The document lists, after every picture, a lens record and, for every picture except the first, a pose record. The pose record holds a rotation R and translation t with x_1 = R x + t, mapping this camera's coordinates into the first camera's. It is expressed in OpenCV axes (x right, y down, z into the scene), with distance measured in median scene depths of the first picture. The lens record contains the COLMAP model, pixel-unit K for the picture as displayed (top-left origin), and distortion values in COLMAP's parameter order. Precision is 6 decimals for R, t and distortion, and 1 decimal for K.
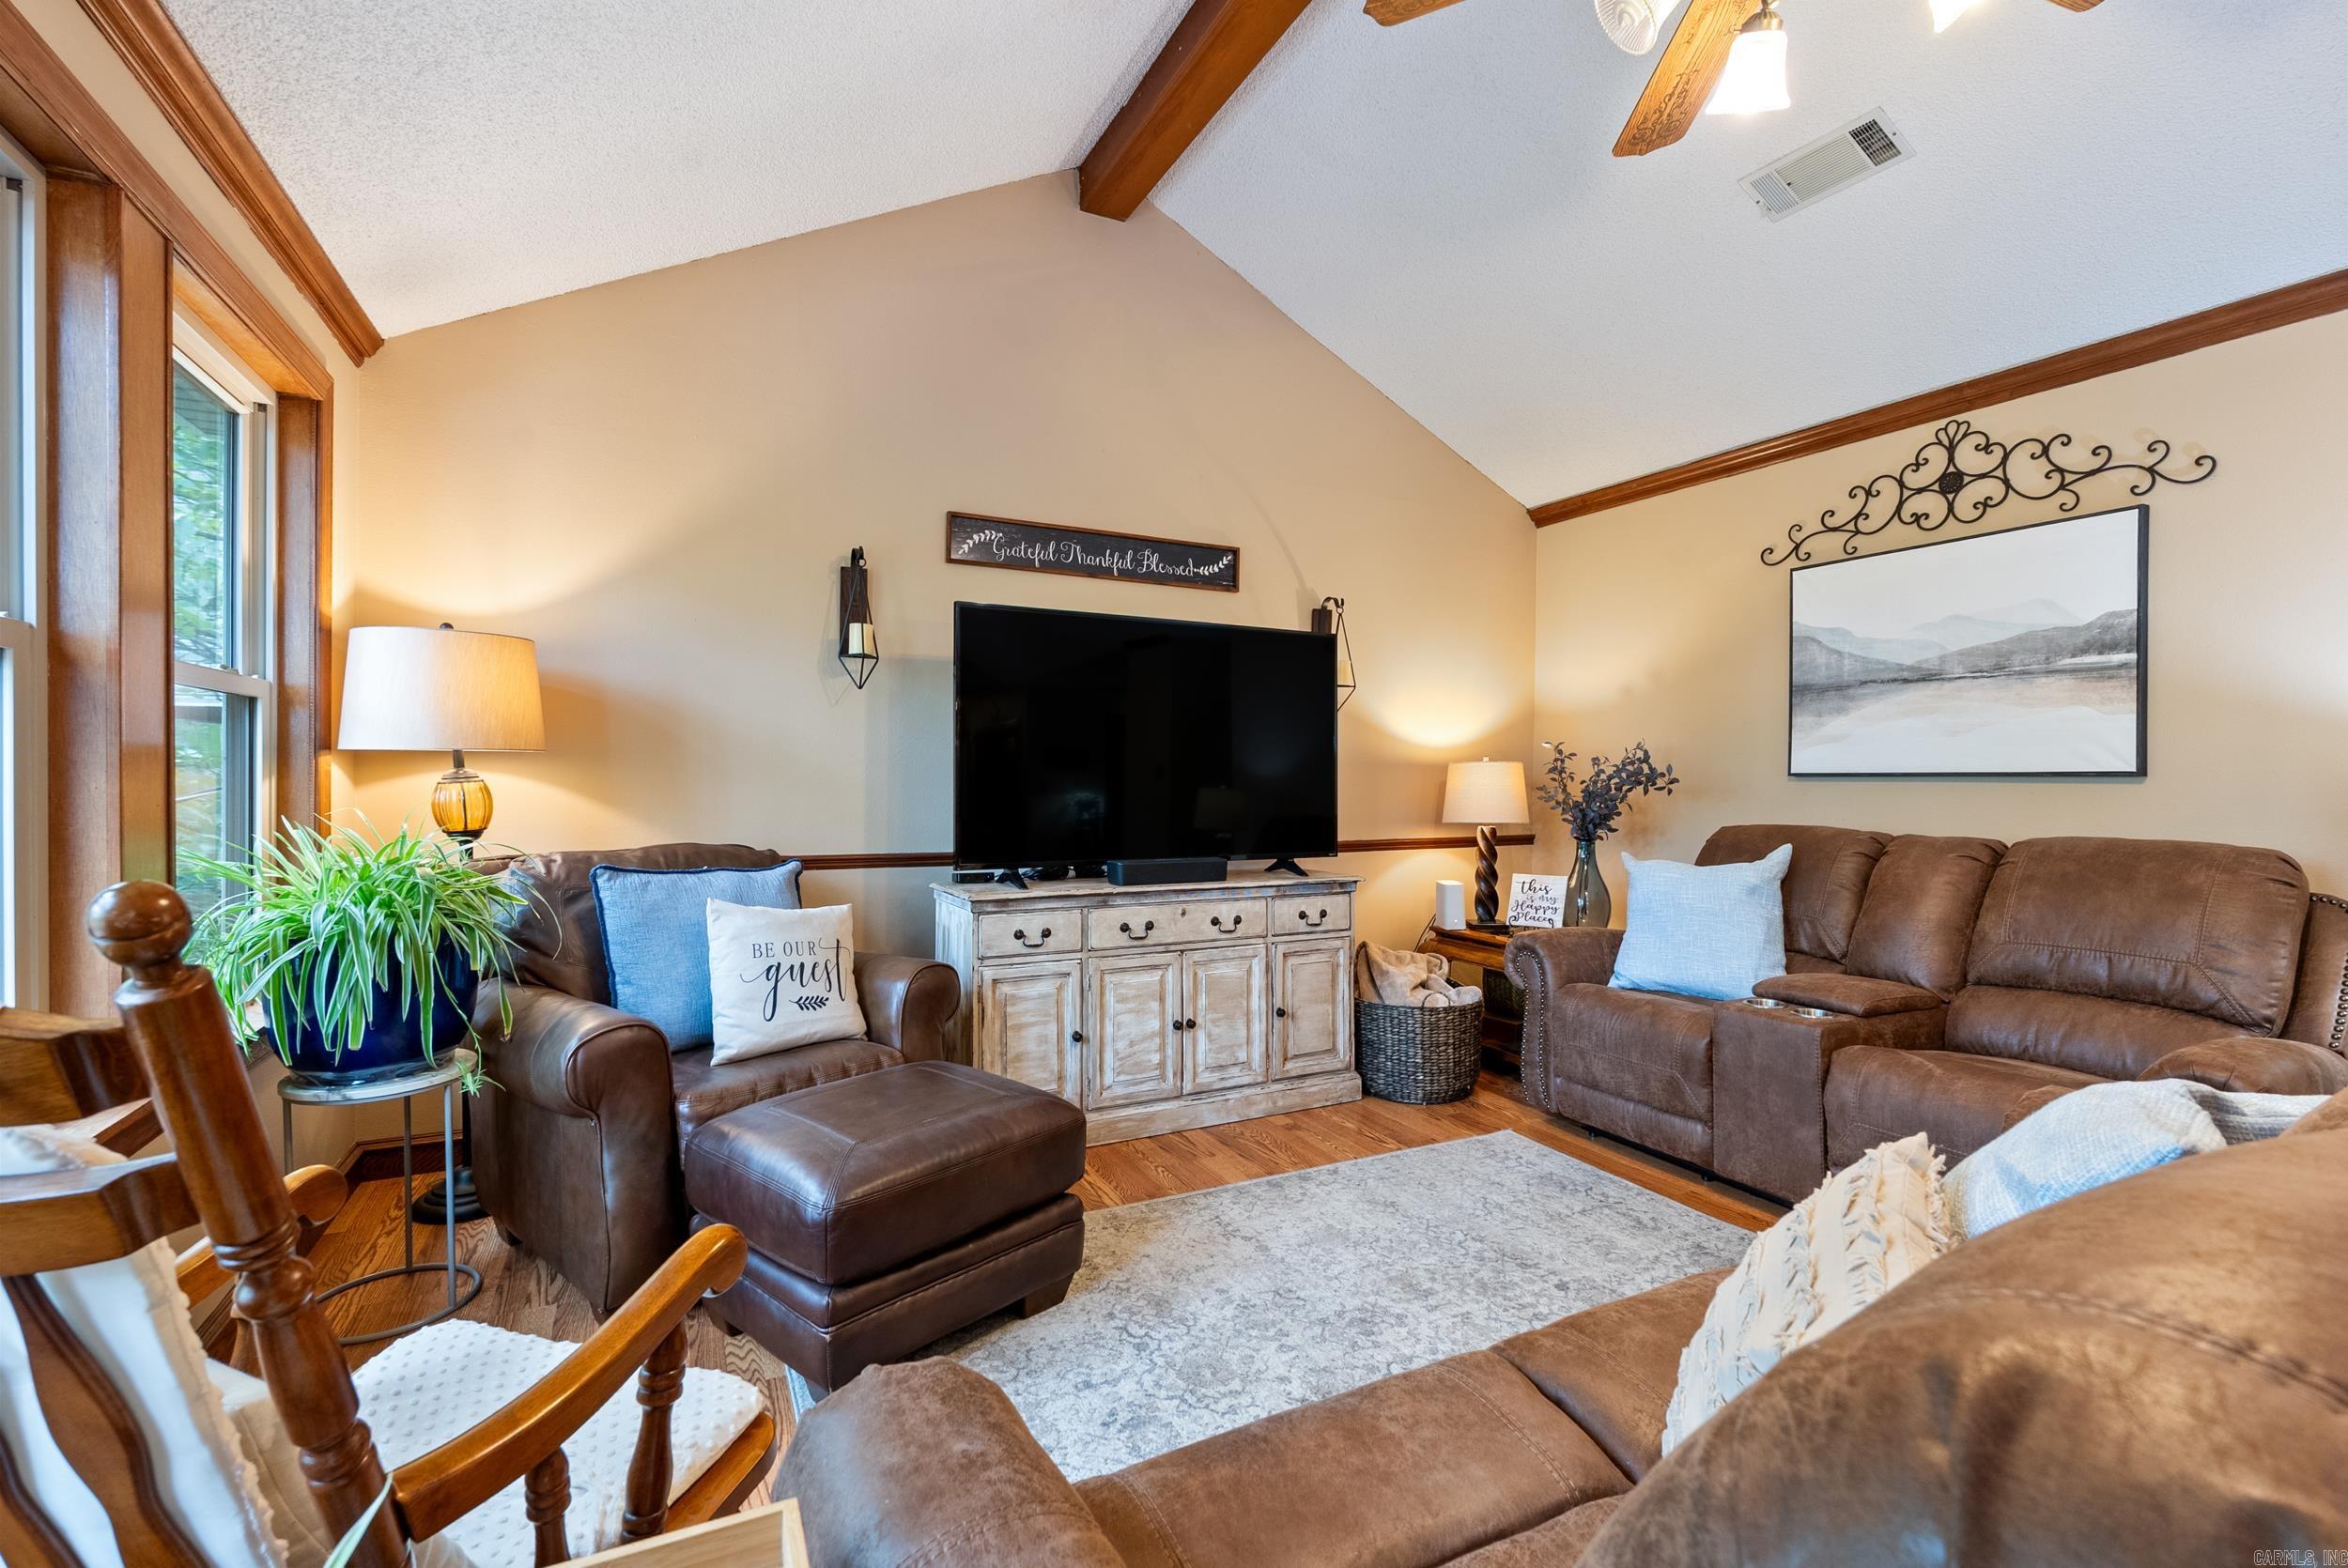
lens RADIAL K [[1031.7, 0, 1176.8], [0, 1031.7, 784.5], [0, 0, 1]] dist [-0.006746, 0.000422]
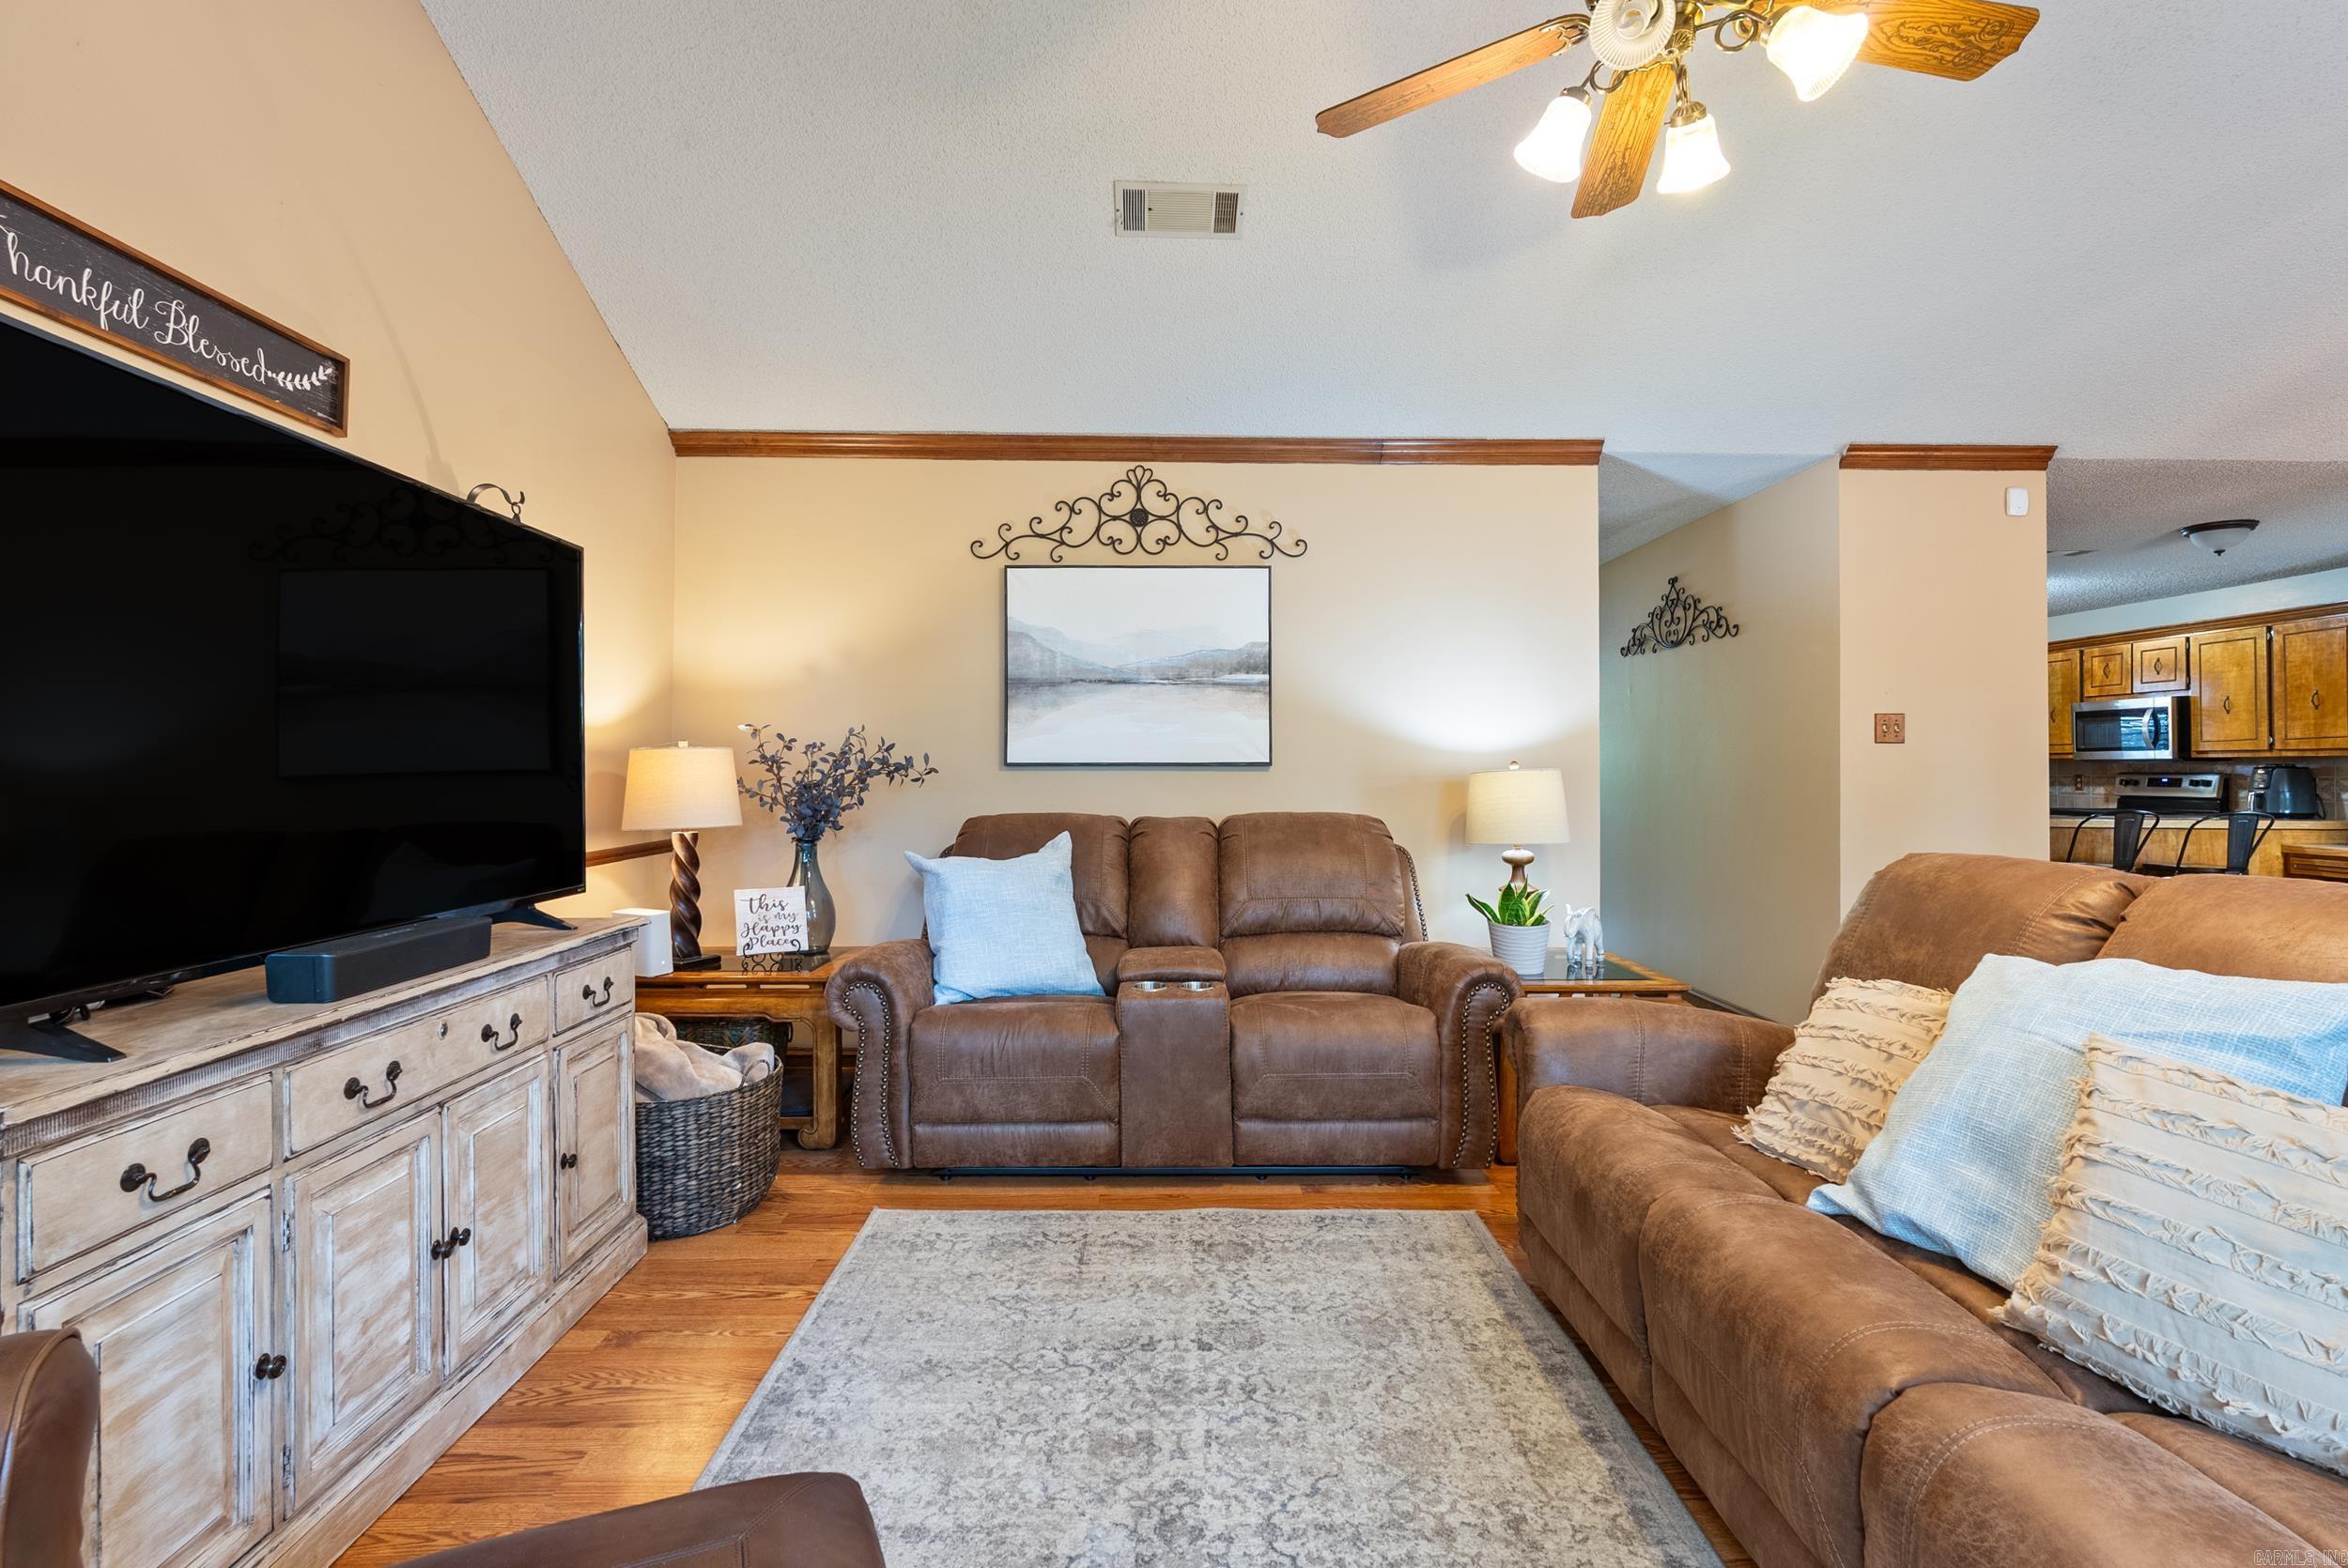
lens RADIAL K [[1052.1, 0, 1168.4], [0, 1052.1, 756.1], [0, 0, 1]] dist [-0.006055, 0.000838]
pose [[0.435671, 0.005428, 0.900090, -0.316088], [0.006610, 0.999936, -0.009229, -0.007588], [-0.900082, 0.009970, 0.435607, 0.438514]]
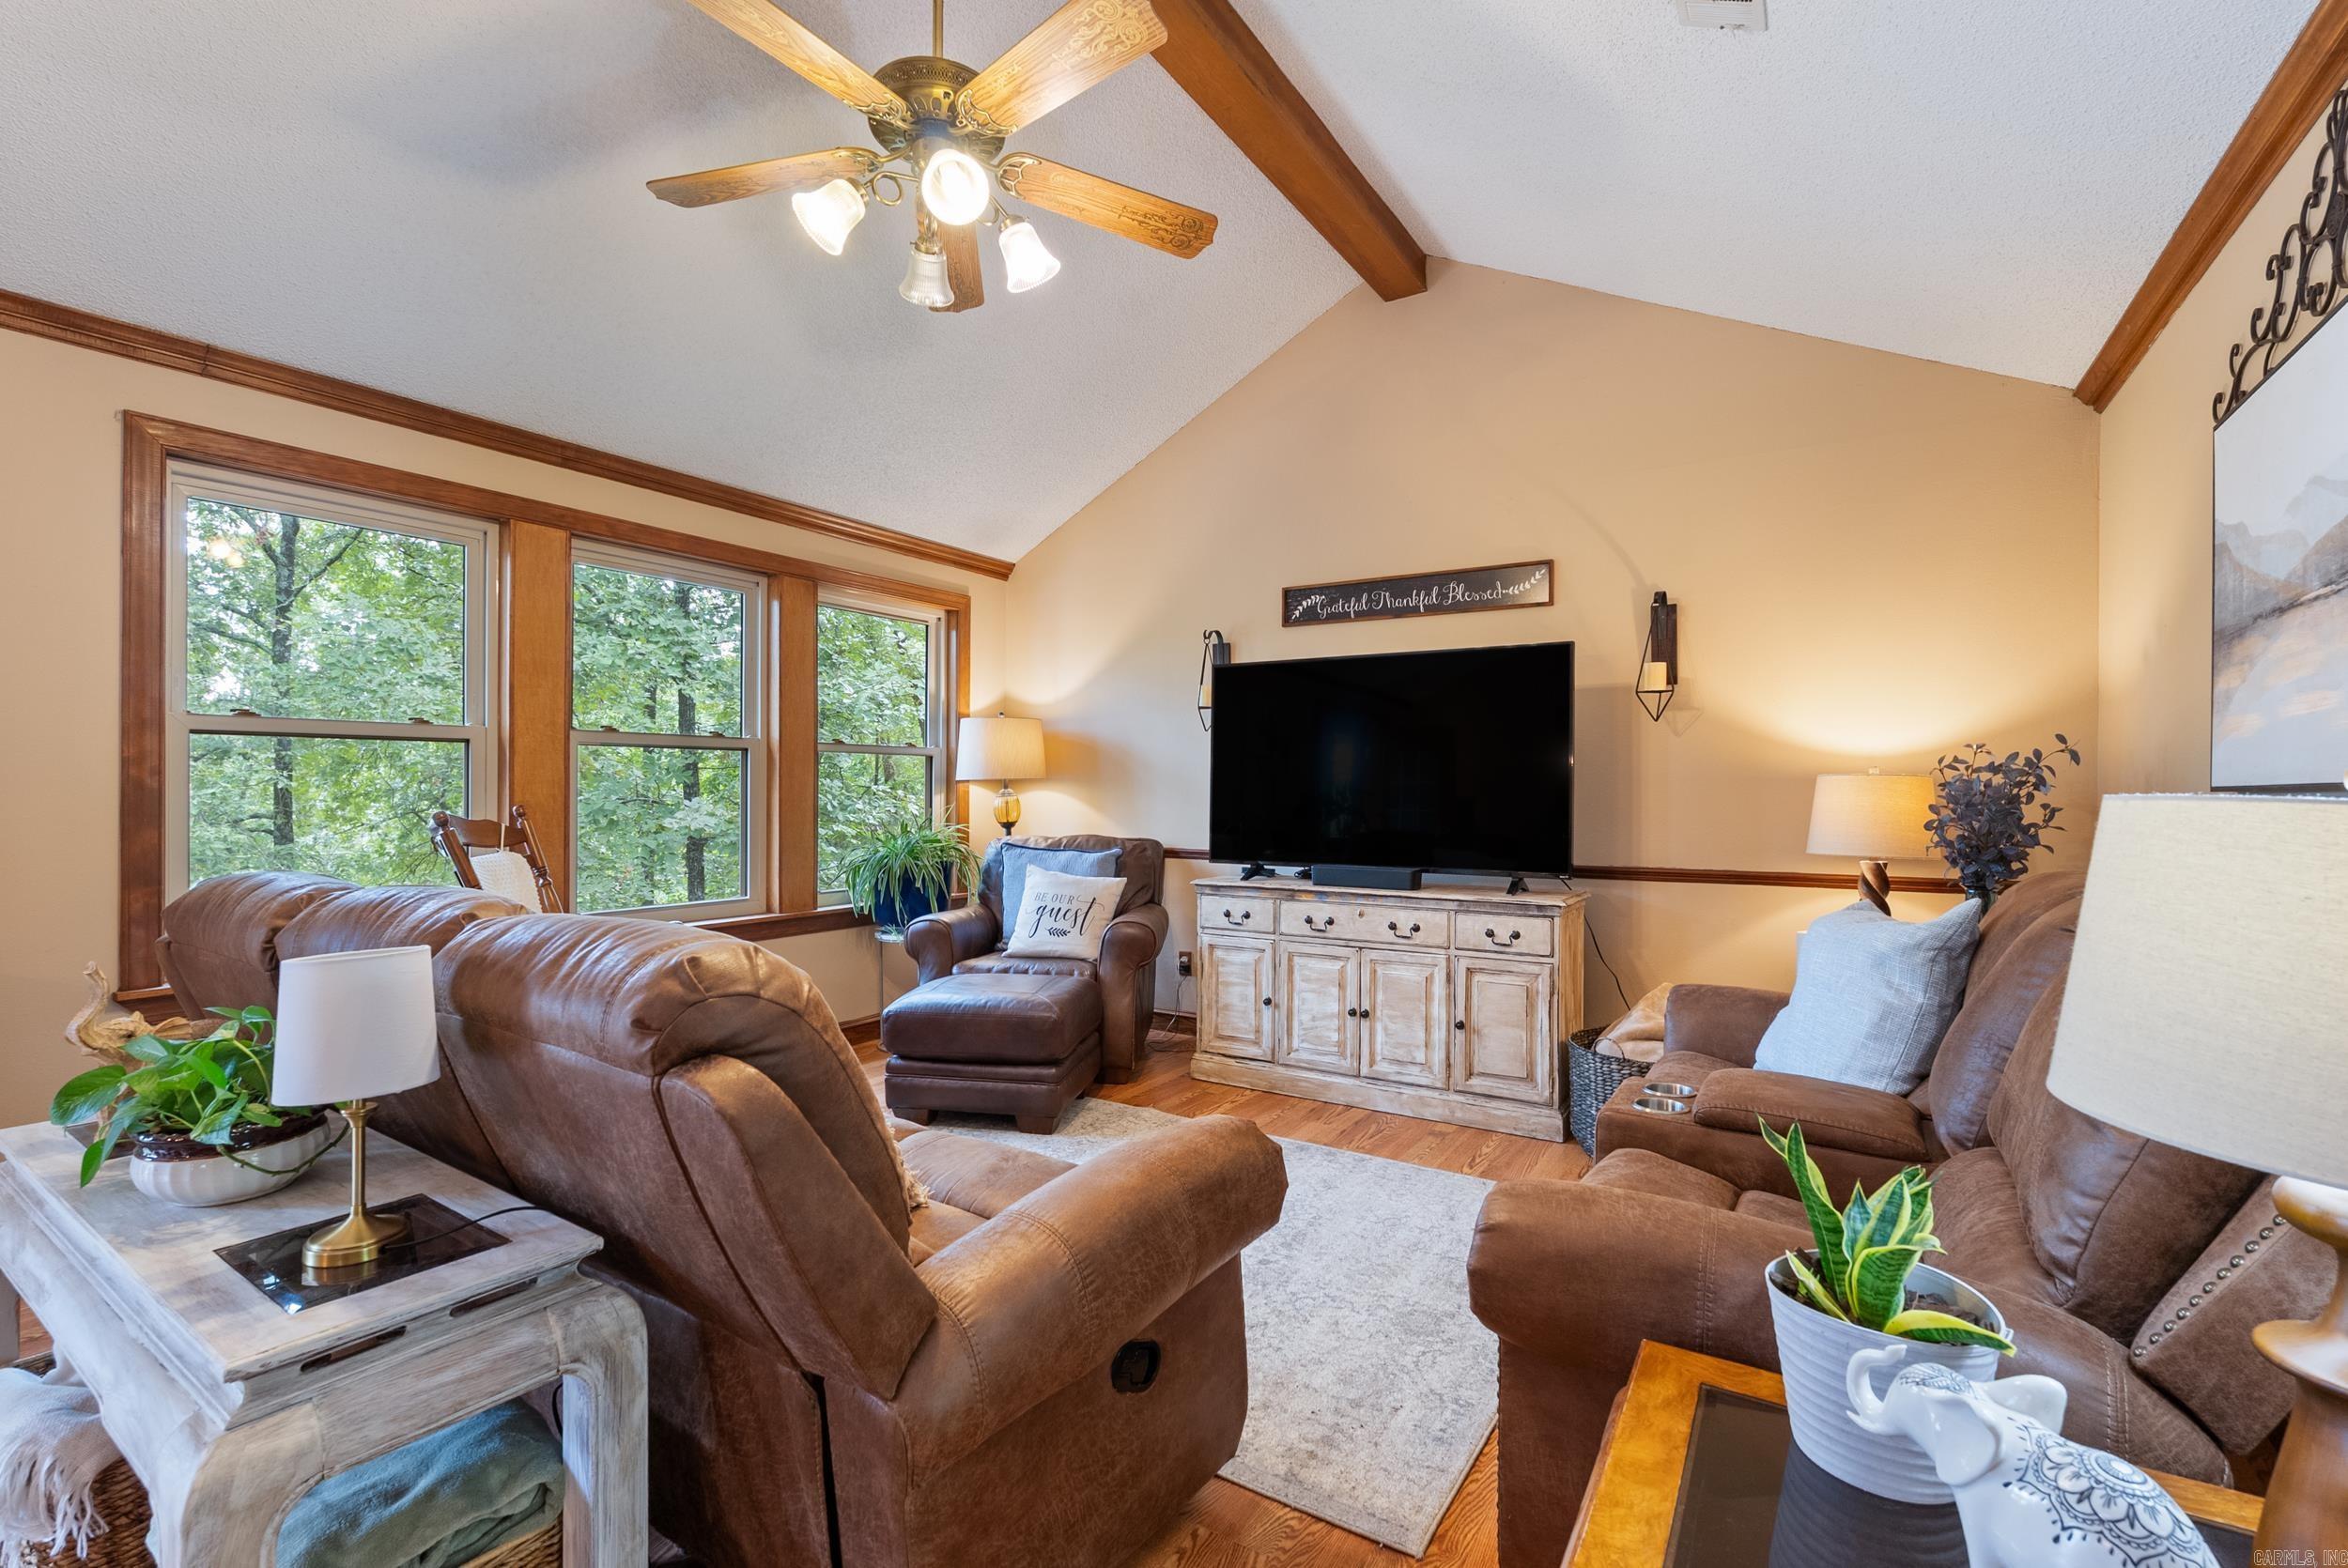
lens RADIAL K [[1031.7, 0, 1176.8], [0, 1031.7, 784.5], [0, 0, 1]] dist [-0.006746, 0.000422]
pose [[0.513767, -0.008709, -0.857885, 0.879147], [-0.008507, 0.999848, -0.015245, 0.001331], [0.857887, 0.015130, 0.513615, 0.246425]]
